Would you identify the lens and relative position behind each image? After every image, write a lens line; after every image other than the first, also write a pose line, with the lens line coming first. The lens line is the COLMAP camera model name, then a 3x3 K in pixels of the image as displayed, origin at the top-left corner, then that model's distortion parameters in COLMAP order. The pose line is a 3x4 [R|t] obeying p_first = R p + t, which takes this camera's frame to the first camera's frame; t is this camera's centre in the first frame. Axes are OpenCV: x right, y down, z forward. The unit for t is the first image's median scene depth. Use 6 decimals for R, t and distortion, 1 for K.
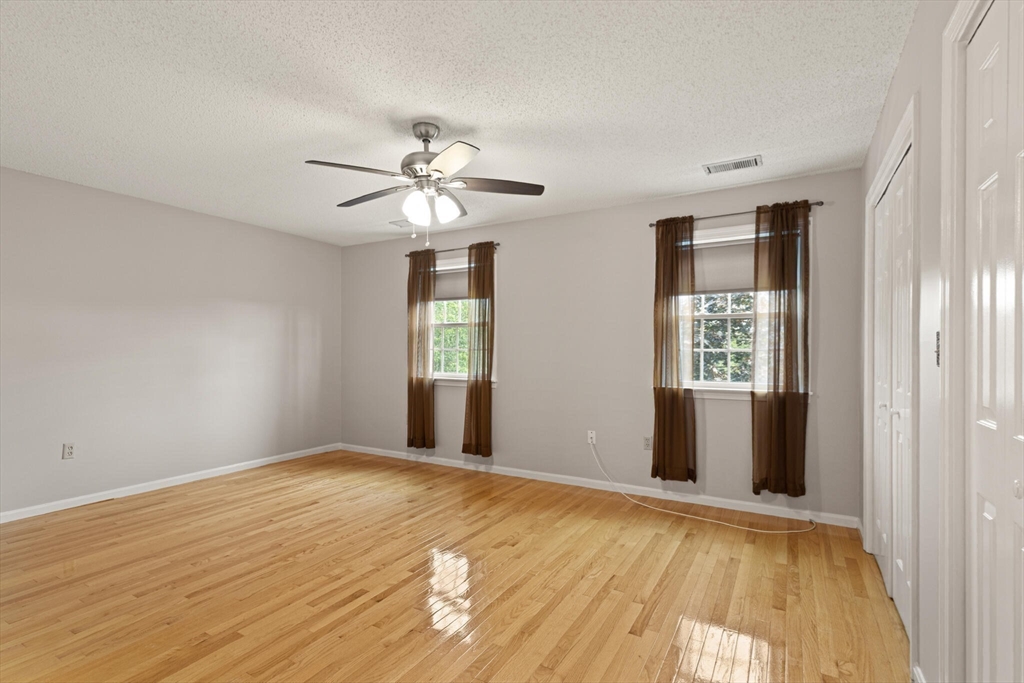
lens RADIAL K [[486.1, 0, 513.8], [0, 486.1, 349.3], [0, 0, 1]] dist [0.015525, -0.001990]
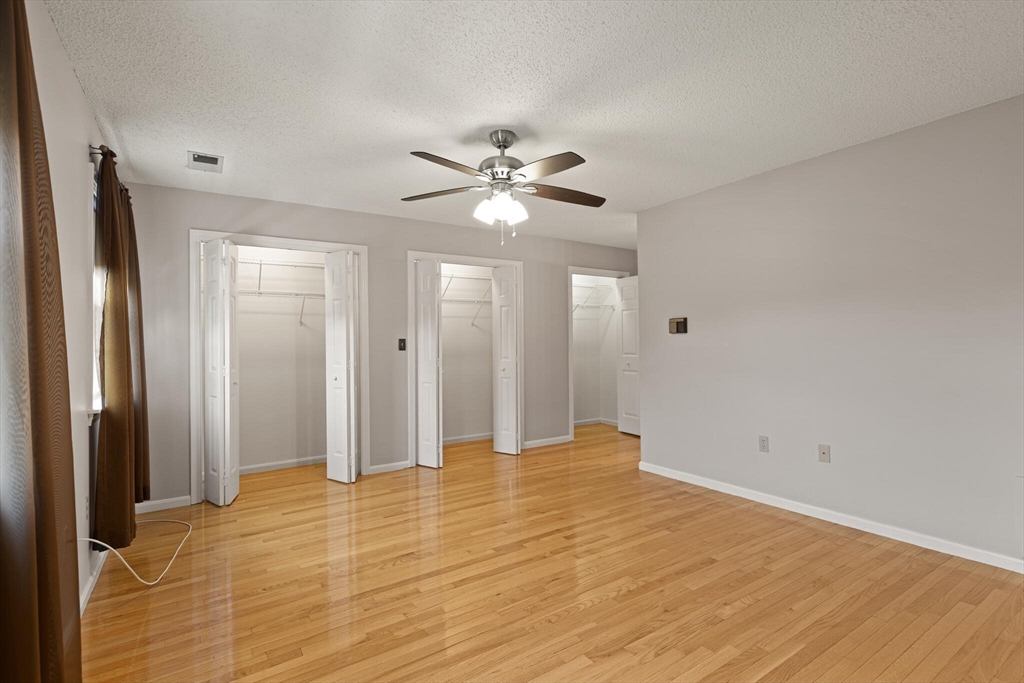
lens RADIAL K [[486.1, 0, 514.4], [0, 486.1, 342.3], [0, 0, 1]] dist [0.015525, -0.001990]
pose [[-0.891516, 0.013956, 0.452775, -0.644988], [0.013934, 0.999897, -0.003384, 0.002884], [-0.452776, 0.003292, -0.891618, 1.846833]]
